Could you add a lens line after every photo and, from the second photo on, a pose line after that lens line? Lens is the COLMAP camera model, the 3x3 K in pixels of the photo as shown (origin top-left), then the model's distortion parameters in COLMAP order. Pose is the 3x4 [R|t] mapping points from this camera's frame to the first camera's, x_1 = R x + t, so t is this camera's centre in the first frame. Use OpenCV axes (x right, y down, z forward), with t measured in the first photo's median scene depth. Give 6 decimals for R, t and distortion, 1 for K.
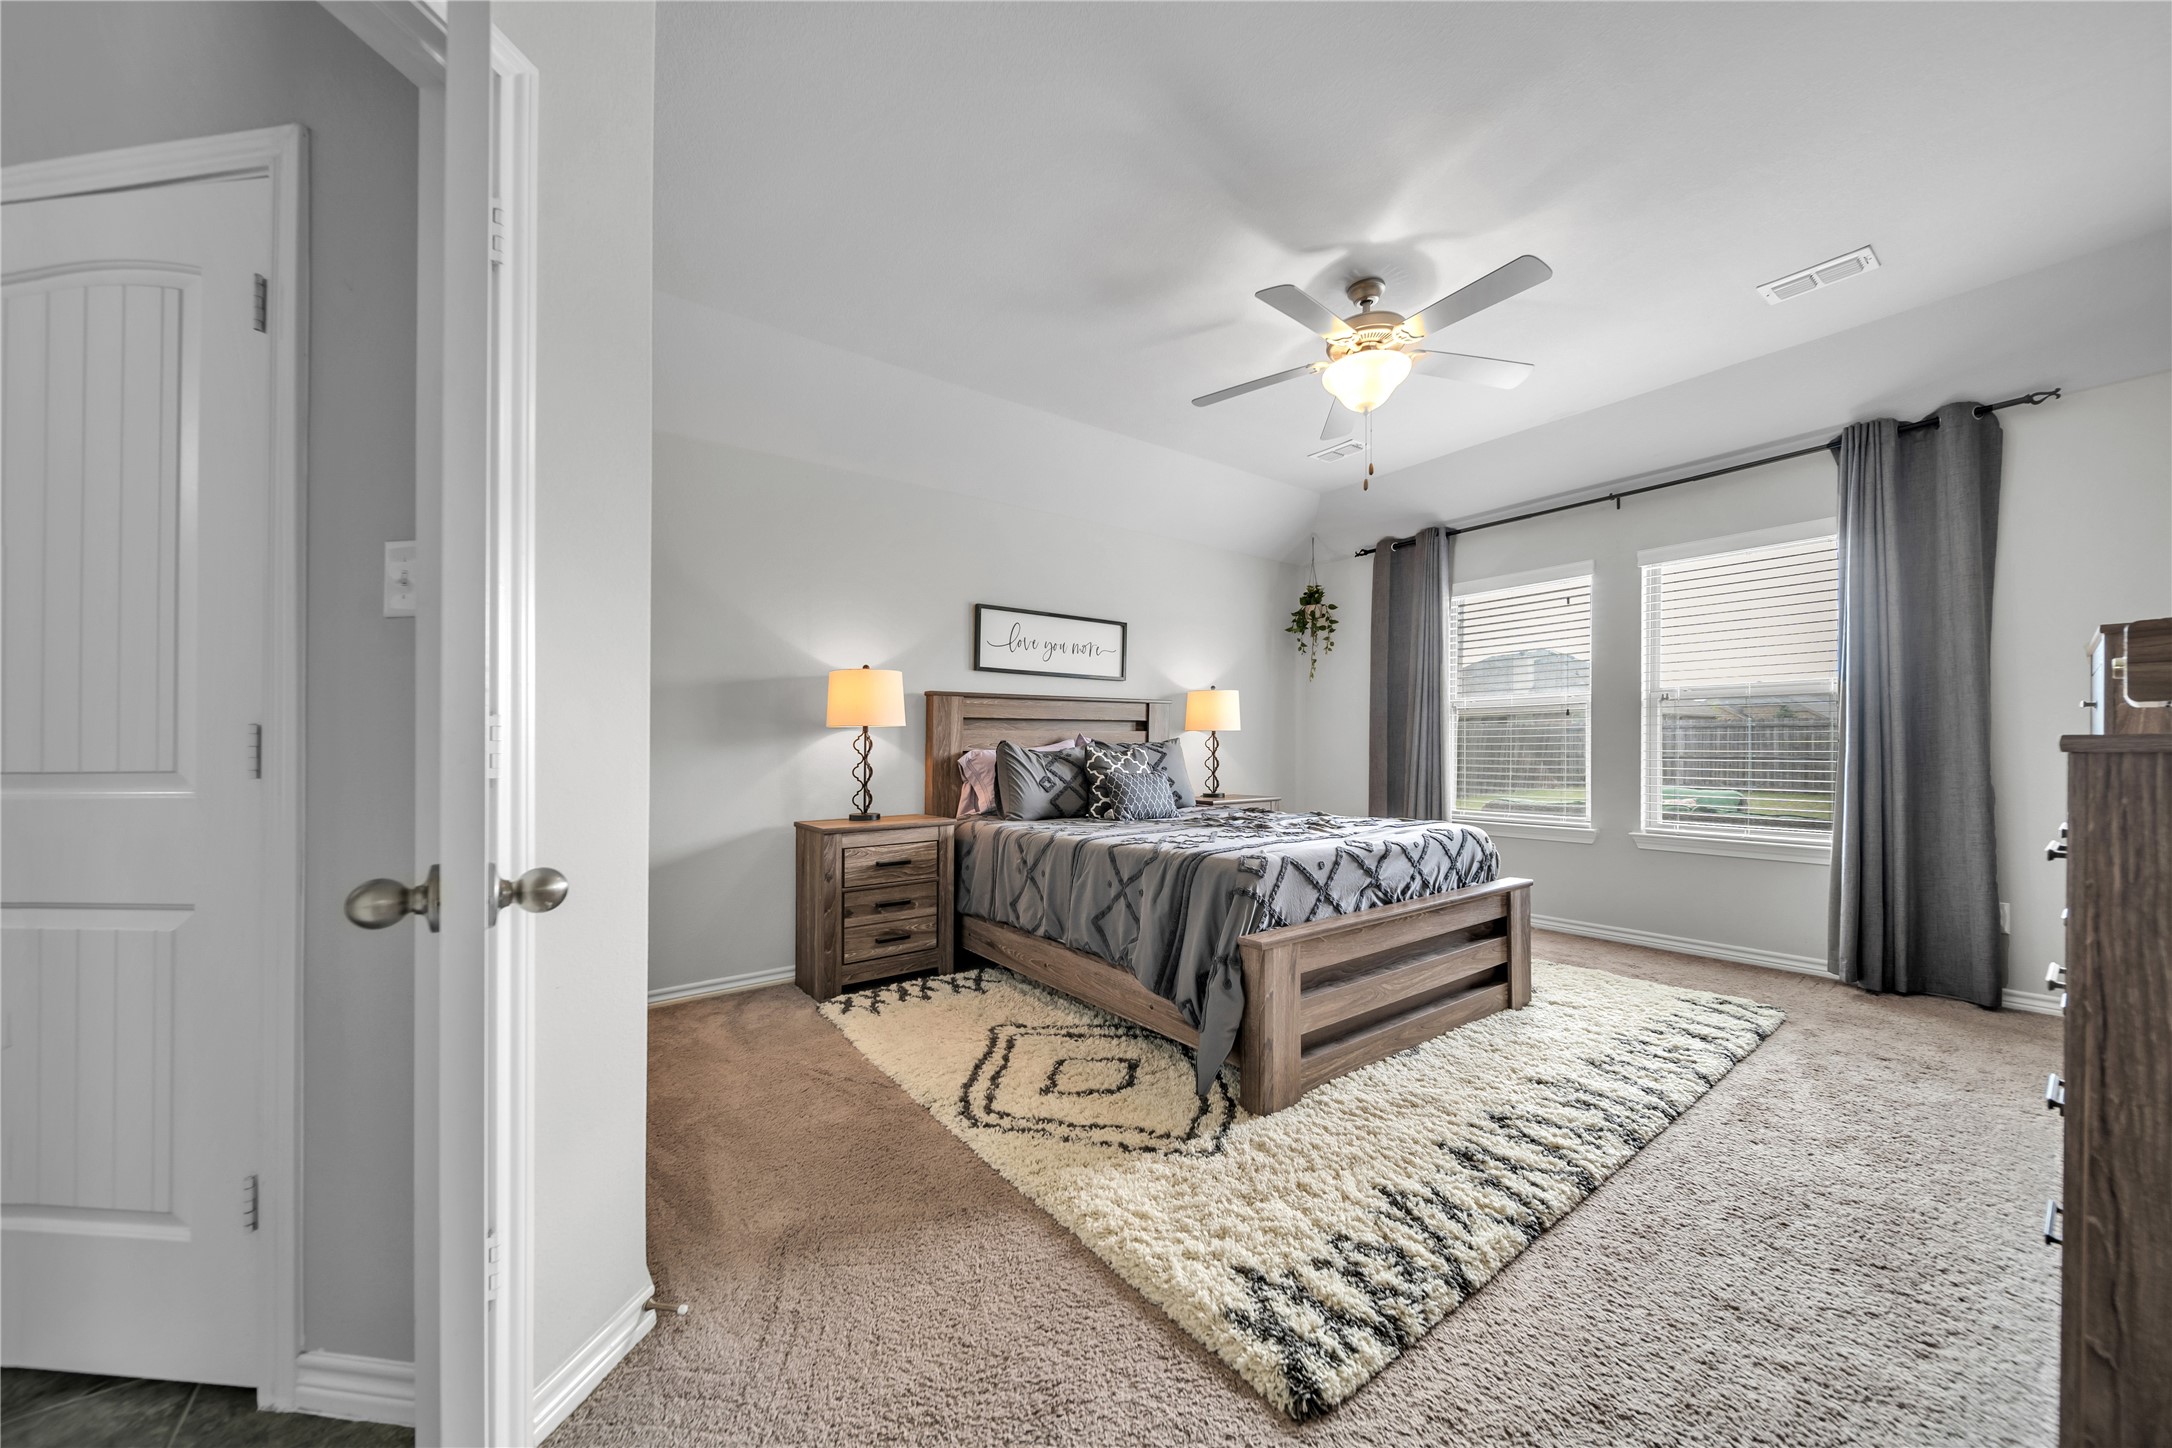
lens RADIAL K [[770.0, 0, 1073.6], [0, 770.0, 739.3], [0, 0, 1]] dist [0.001368, -0.001749]
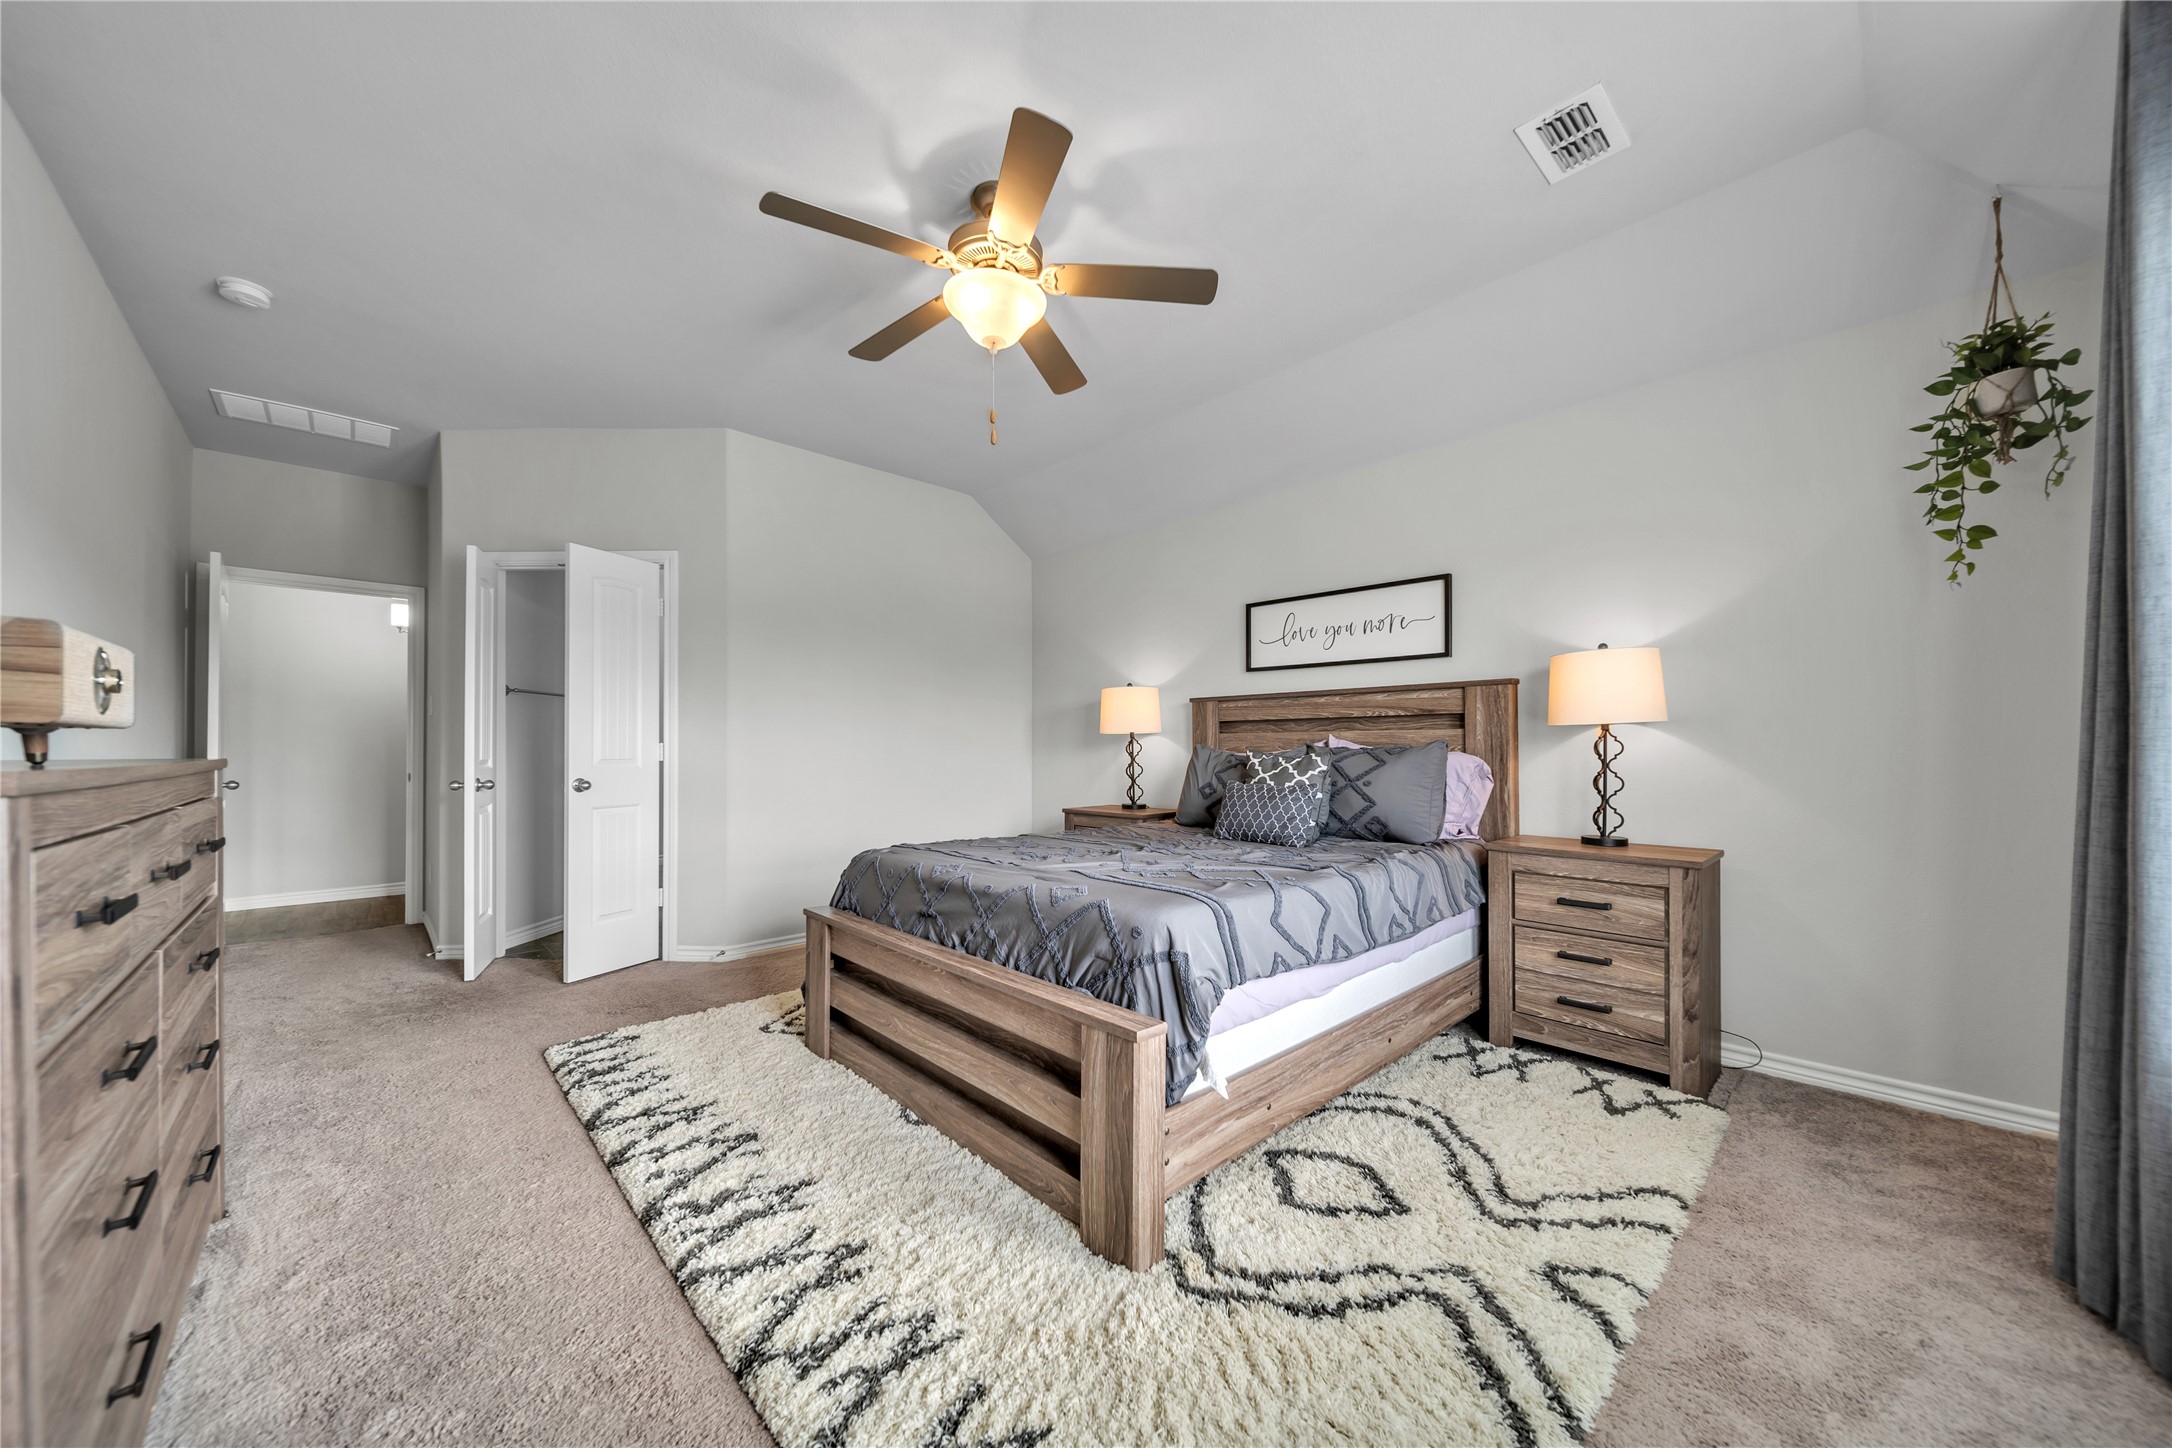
lens RADIAL K [[770.0, 0, 1071.6], [0, 770.0, 704.5], [0, 0, 1]] dist [0.001368, -0.001749]
pose [[0.102206, -0.052358, -0.993384, 0.809315], [-0.002689, 0.998596, -0.052910, 0.003178], [0.994760, 0.008079, 0.101922, 0.676855]]
